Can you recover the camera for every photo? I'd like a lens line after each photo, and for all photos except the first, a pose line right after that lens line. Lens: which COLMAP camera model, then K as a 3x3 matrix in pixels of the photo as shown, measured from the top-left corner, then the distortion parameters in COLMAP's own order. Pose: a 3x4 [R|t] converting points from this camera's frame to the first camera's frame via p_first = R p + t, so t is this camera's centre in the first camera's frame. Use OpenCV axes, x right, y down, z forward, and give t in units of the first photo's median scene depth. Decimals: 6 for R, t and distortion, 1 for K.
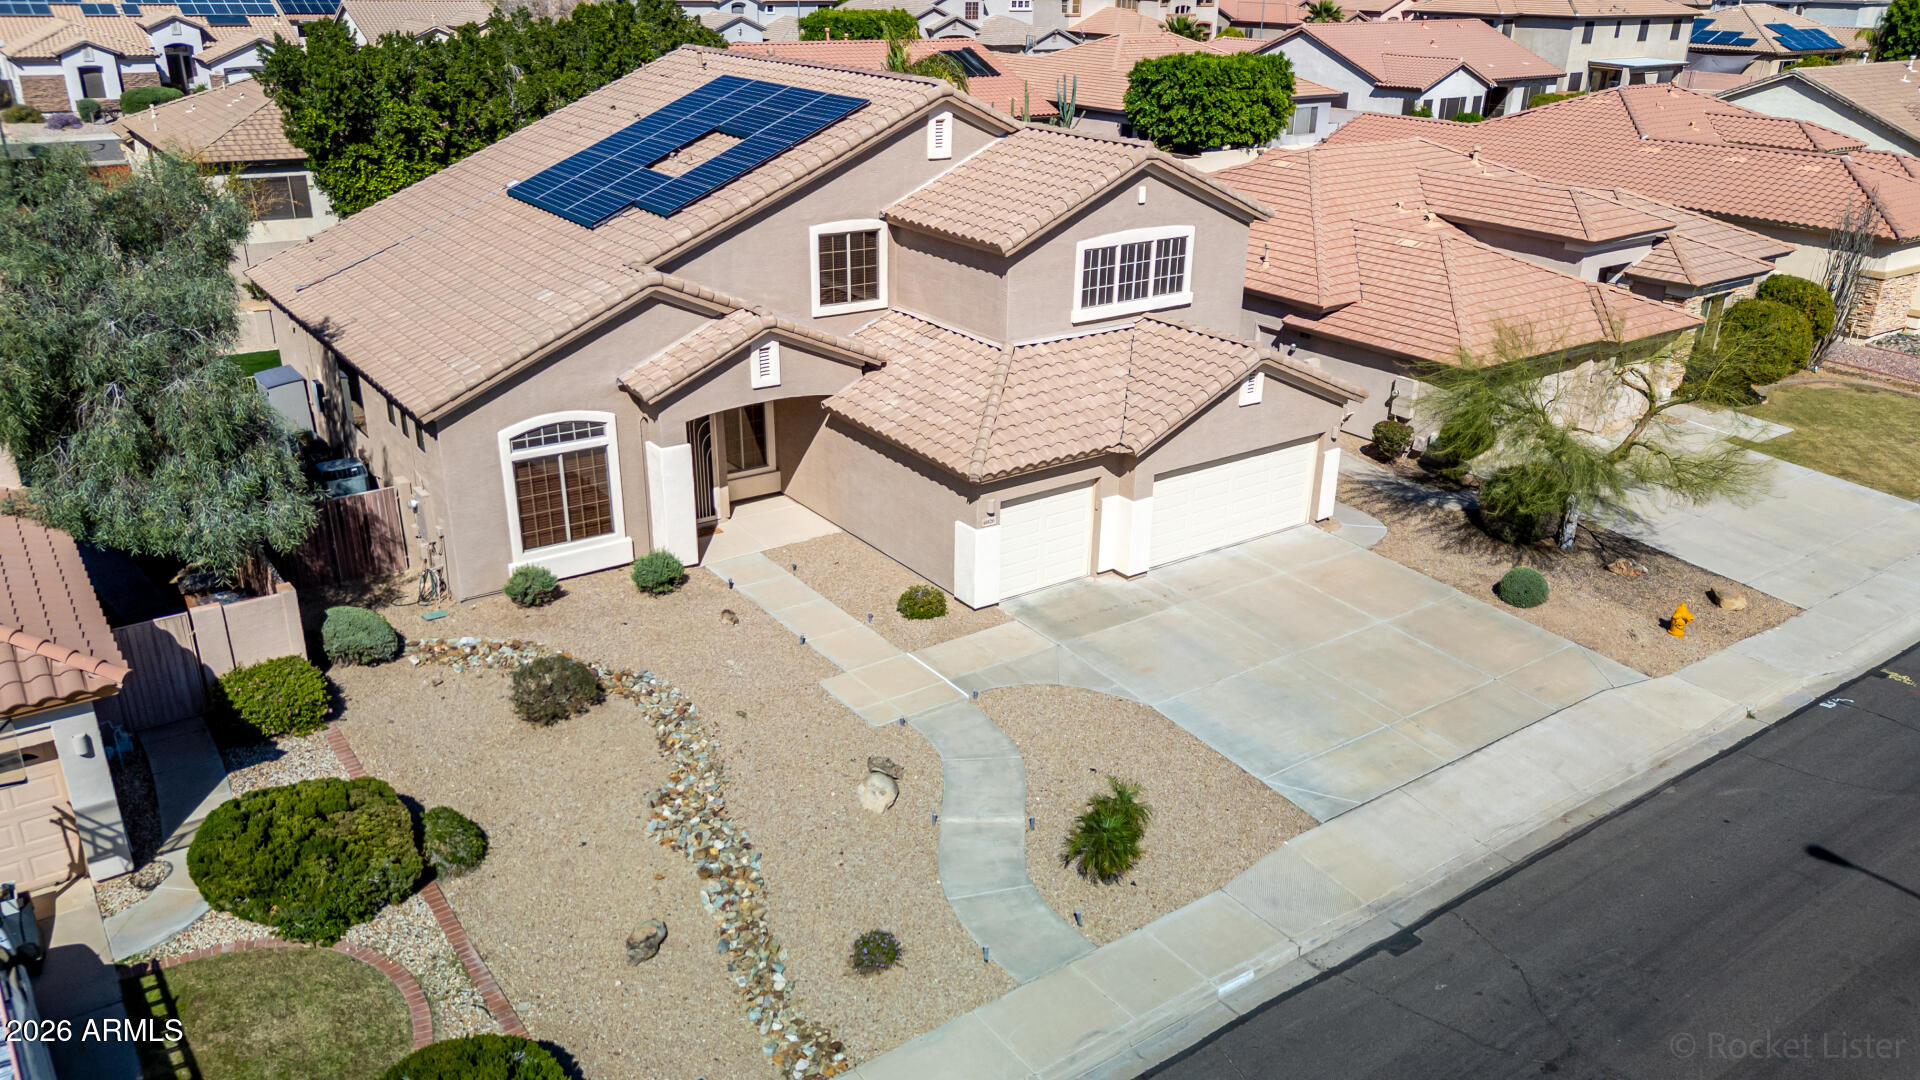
lens RADIAL K [[1423.3, 0, 960.0], [0, 1423.3, 540.0], [0, 0, 1]] dist [0.098612, -0.096218]
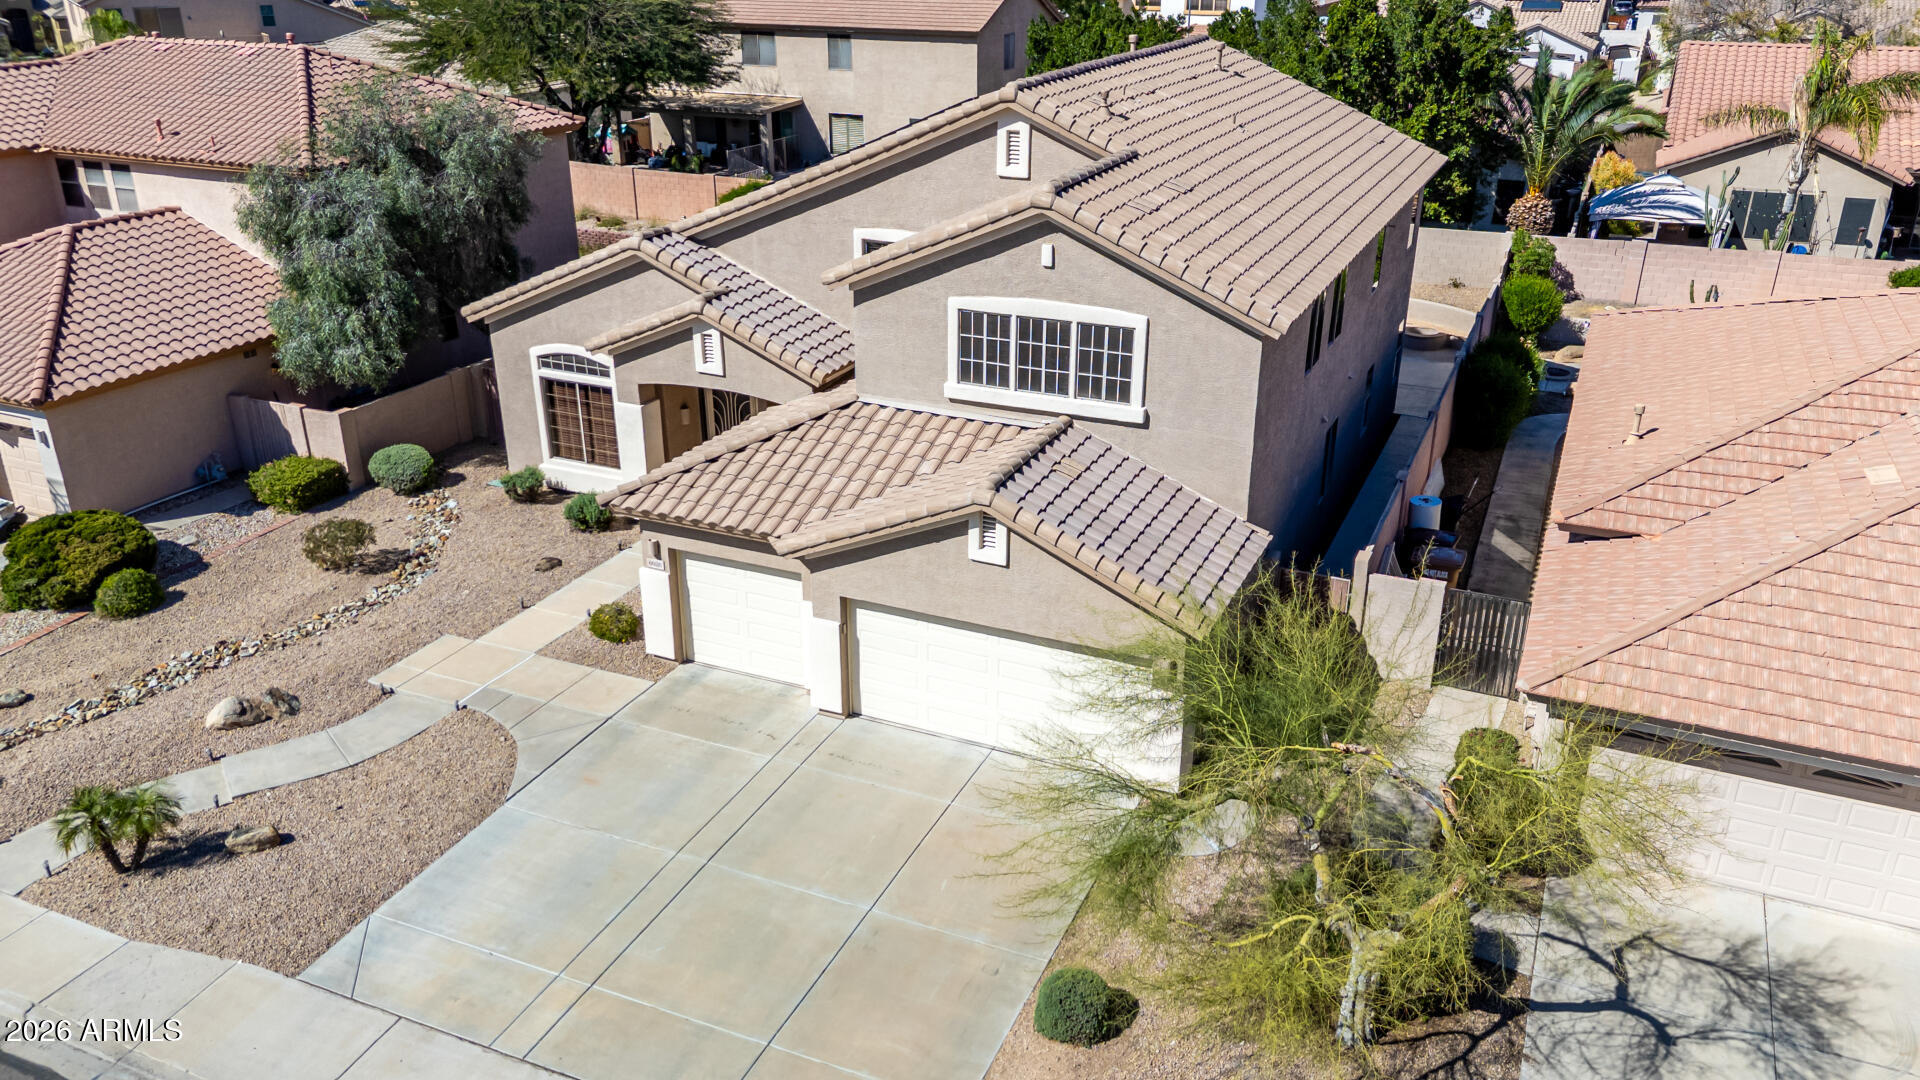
lens RADIAL K [[1441.8, 0, 960.0], [0, 1441.8, 540.0], [0, 0, 1]] dist [0.043234, -0.005580]
pose [[0.494636, 0.326659, -0.805375, 0.746338], [-0.321910, 0.929628, 0.179349, -0.223271], [0.807285, 0.170545, 0.564983, 0.570373]]
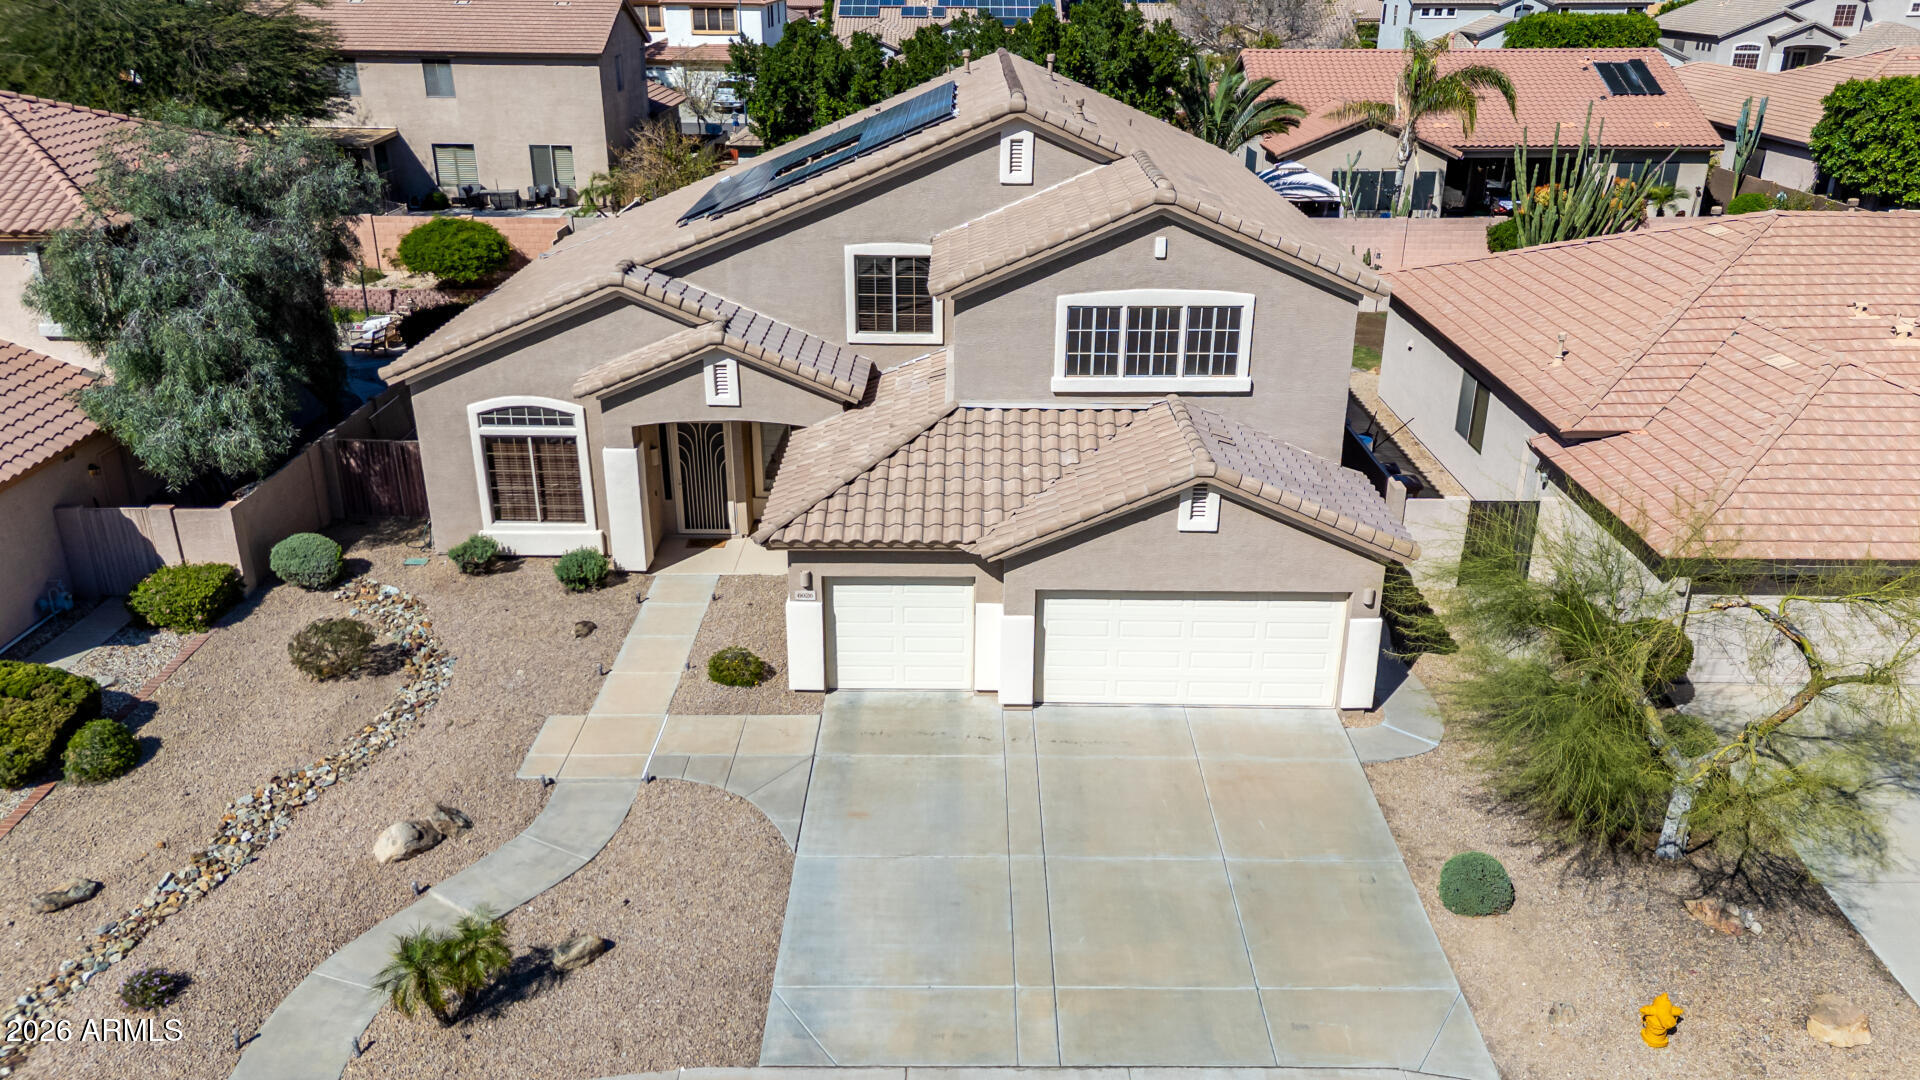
lens RADIAL K [[1435.0, 0, 960.0], [0, 1435.0, 540.0], [0, 0, 1]] dist [0.080169, -0.094563]
pose [[0.805365, 0.212800, -0.553266, 0.513645], [-0.214896, 0.974663, 0.062065, -0.108222], [0.552456, 0.068910, 0.830689, 0.284967]]
